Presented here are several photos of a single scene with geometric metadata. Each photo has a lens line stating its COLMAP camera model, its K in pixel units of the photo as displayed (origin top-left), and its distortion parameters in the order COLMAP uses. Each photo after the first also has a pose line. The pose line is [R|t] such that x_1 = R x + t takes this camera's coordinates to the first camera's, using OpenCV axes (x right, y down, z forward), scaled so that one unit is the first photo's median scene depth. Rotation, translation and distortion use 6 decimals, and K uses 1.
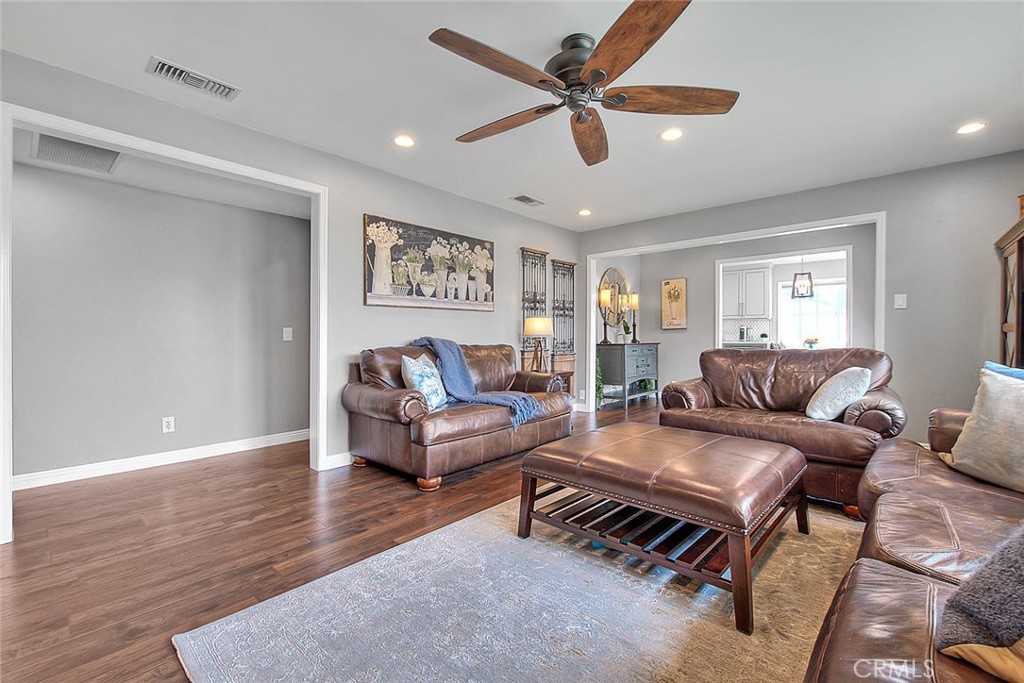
lens RADIAL K [[441.1, 0, 517.6], [0, 441.1, 333.8], [0, 0, 1]] dist [0.000258, -0.000196]
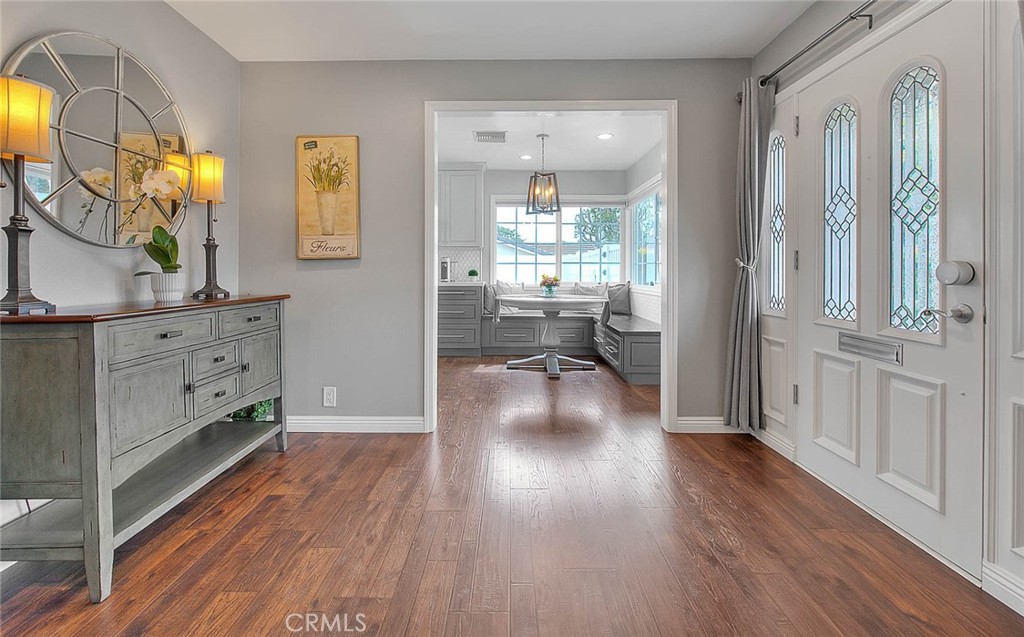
lens RADIAL K [[418.1, 0, 511.1], [0, 418.1, 271.4], [0, 0, 1]] dist [0.000156, 0.000051]
pose [[0.751794, -0.000423, 0.659398, 0.226000], [-0.002983, 0.999987, 0.004042, -0.001750], [-0.659392, -0.005006, 0.751783, 0.596262]]
